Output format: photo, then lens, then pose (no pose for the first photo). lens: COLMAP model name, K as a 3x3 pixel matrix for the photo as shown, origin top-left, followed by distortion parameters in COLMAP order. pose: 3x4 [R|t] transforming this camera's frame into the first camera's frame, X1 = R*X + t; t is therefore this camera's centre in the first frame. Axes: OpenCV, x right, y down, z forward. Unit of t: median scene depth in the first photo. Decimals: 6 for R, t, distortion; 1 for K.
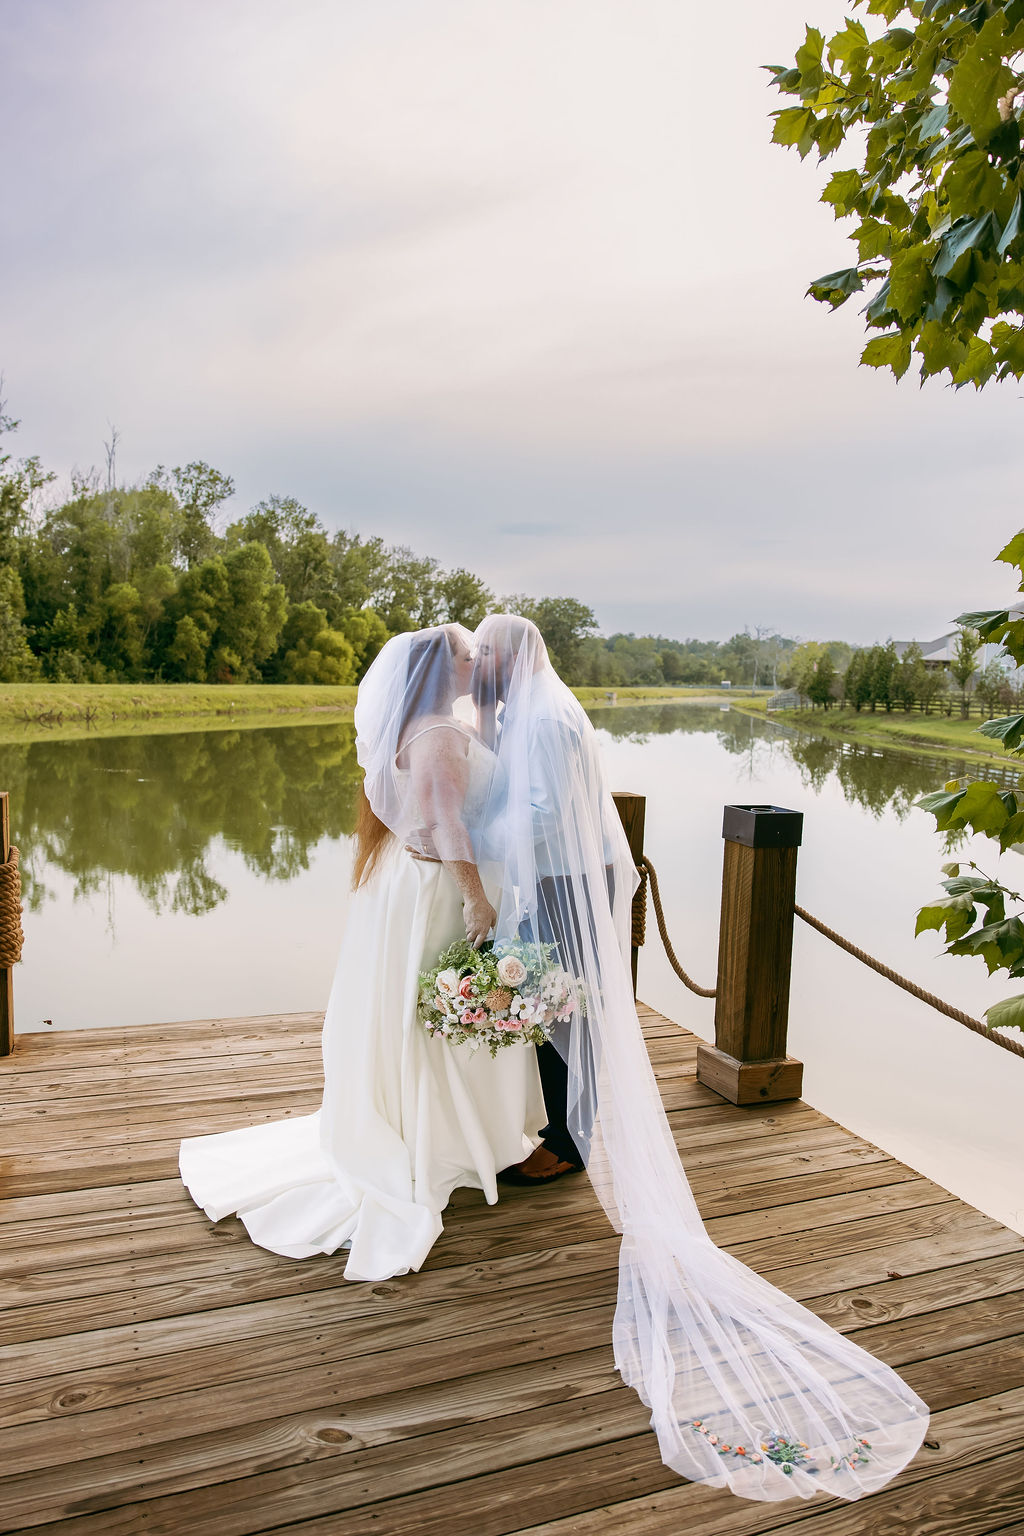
lens RADIAL K [[1056.1, 0, 507.2], [0, 1056.1, 771.6], [0, 0, 1]] dist [0.001799, -0.001194]
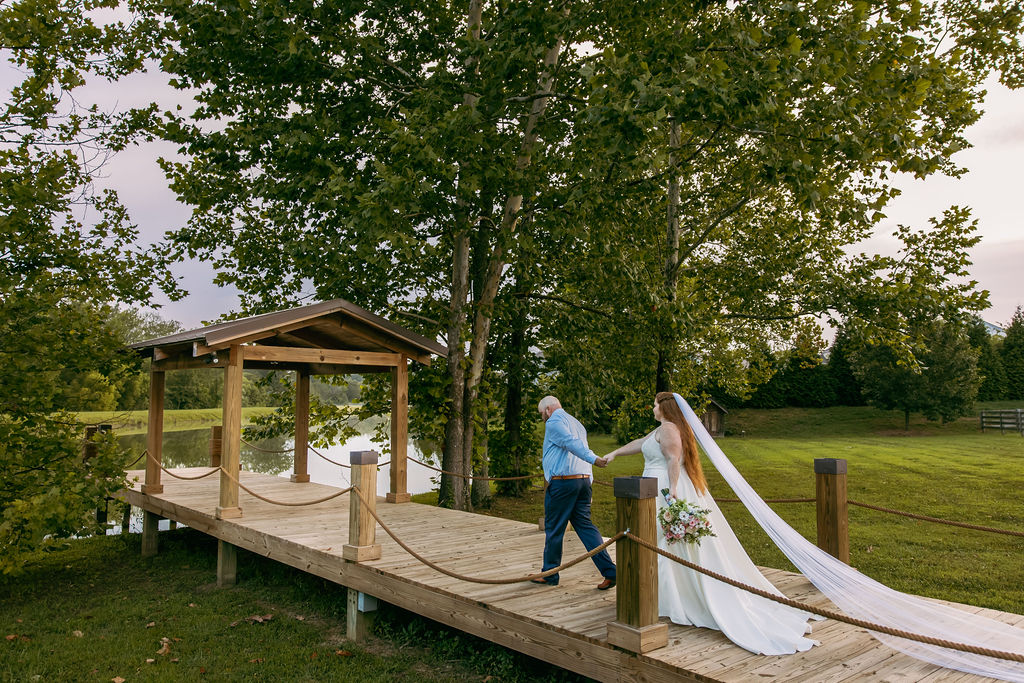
lens RADIAL K [[772.5, 0, 519.9], [0, 772.5, 340.8], [0, 0, 1]] dist [-0.019691, 0.013661]
pose [[0.939952, -0.006604, 0.341243, 0.015917], [0.061609, 0.986672, -0.150607, 0.016124], [-0.335701, 0.162587, 0.927831, -0.177014]]
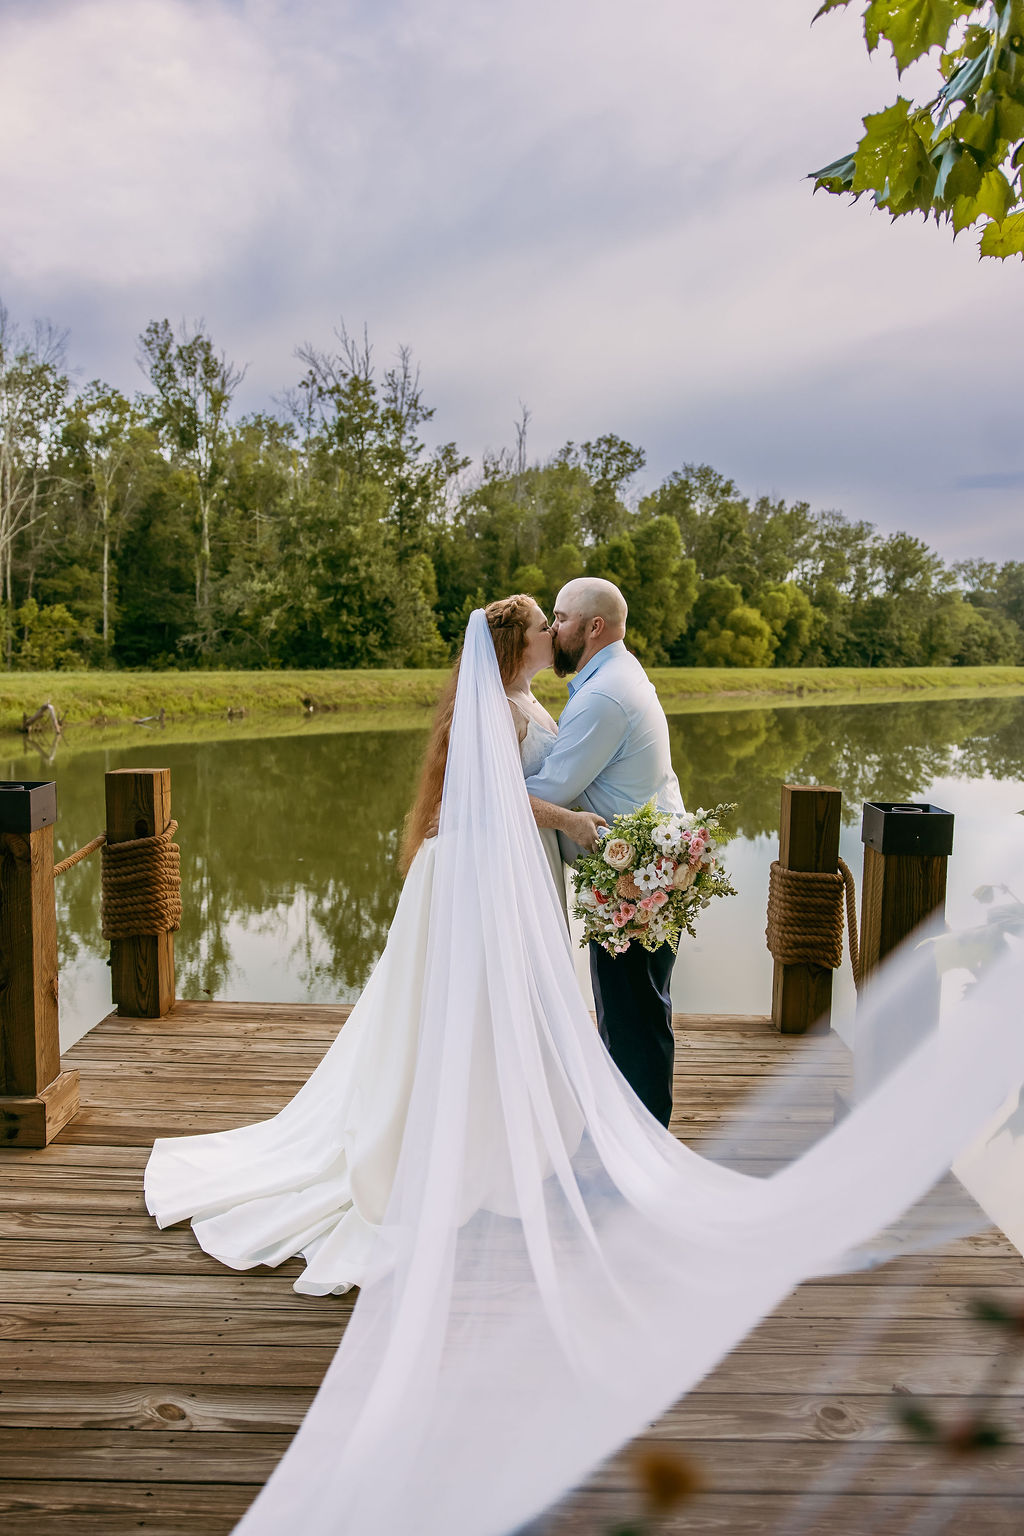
lens RADIAL K [[1158.7, 0, 520.1], [0, 1158.7, 756.1], [0, 0, 1]] dist [-0.019691, 0.013661]
pose [[0.931011, 0.016898, -0.364599, 0.019367], [-0.019088, 0.999815, -0.002404, 0.000199], [0.364491, 0.009197, 0.931162, 0.003711]]
